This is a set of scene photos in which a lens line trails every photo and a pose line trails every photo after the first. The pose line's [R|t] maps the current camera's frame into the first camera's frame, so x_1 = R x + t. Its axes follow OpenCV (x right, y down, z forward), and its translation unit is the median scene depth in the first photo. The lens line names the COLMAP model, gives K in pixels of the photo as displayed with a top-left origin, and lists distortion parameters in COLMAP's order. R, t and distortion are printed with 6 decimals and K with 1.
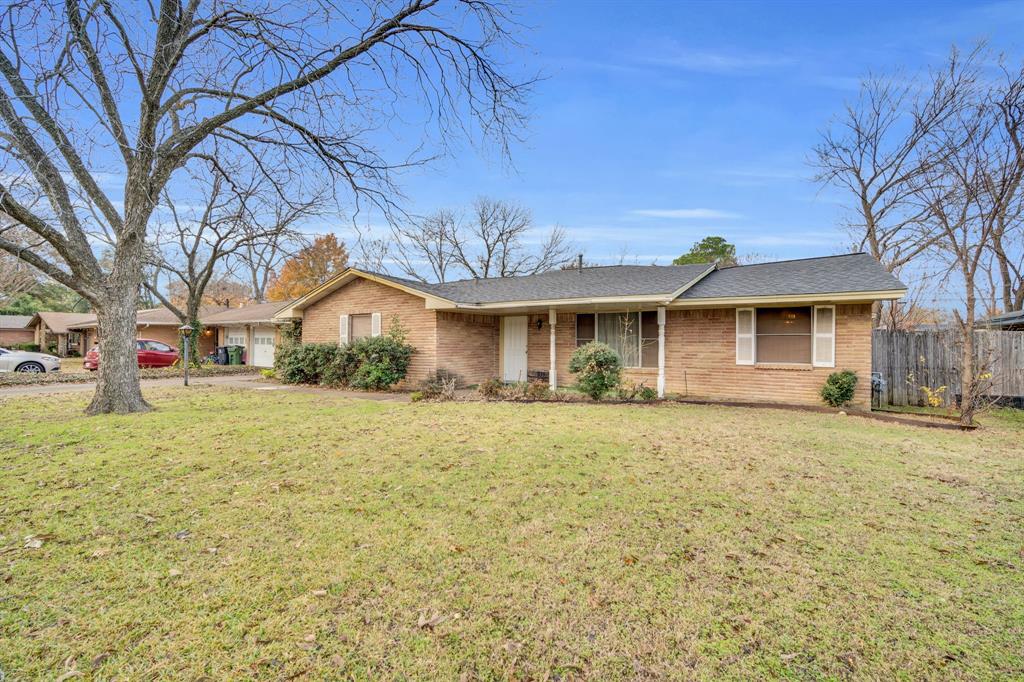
lens RADIAL K [[448.6, 0, 512.0], [0, 448.6, 341.0], [0, 0, 1]] dist [0.000307, 0.000241]
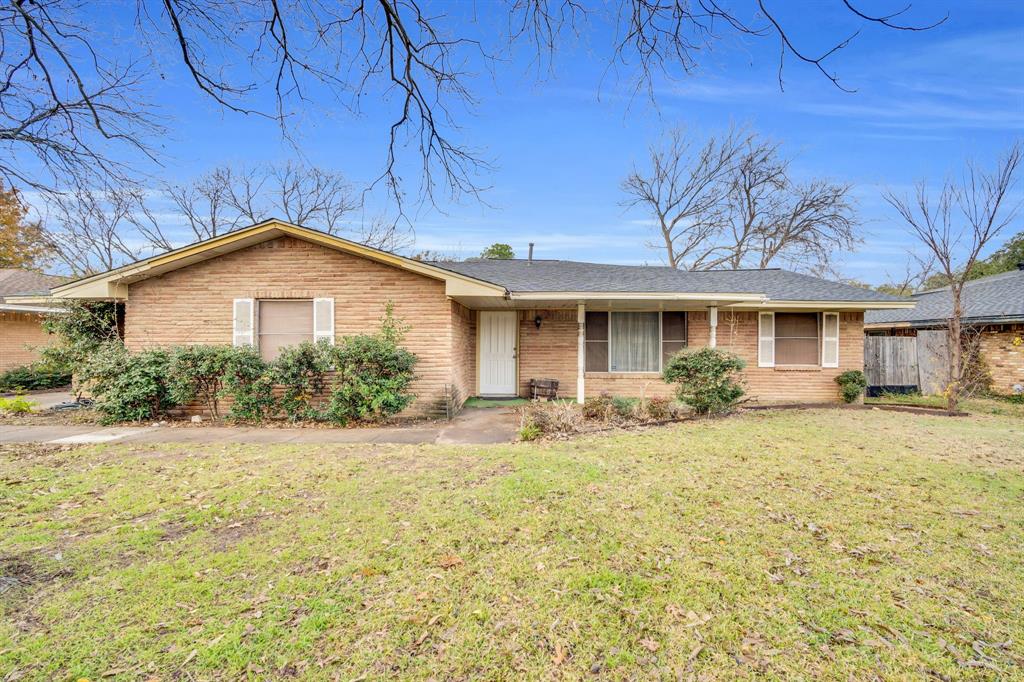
lens RADIAL K [[448.6, 0, 512.0], [0, 448.6, 341.0], [0, 0, 1]] dist [0.000307, 0.000241]
pose [[0.856190, 0.002514, 0.516655, -0.441580], [-0.003871, 0.999991, 0.001548, -0.005010], [-0.516647, -0.003325, 0.856192, 0.361854]]
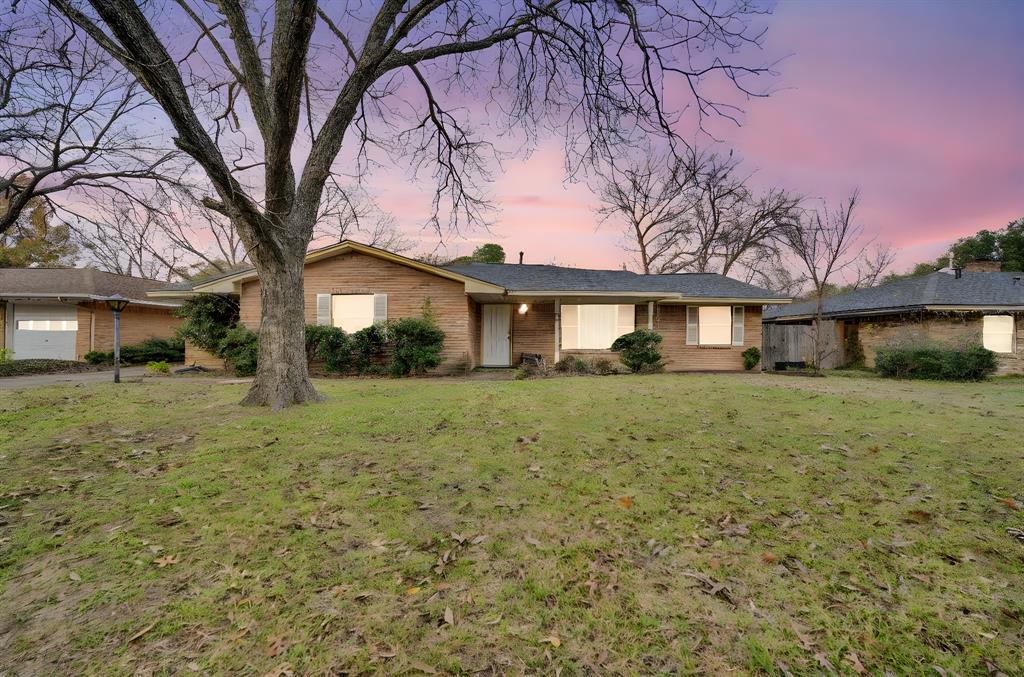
lens RADIAL K [[458.3, 0, 508.5], [0, 458.3, 319.8], [0, 0, 1]] dist [-0.000671, -0.000072]
pose [[0.846362, 0.028313, 0.531854, -0.635297], [-0.006674, 0.999071, -0.042565, 0.031517], [-0.532566, 0.032475, 0.845765, 0.078225]]
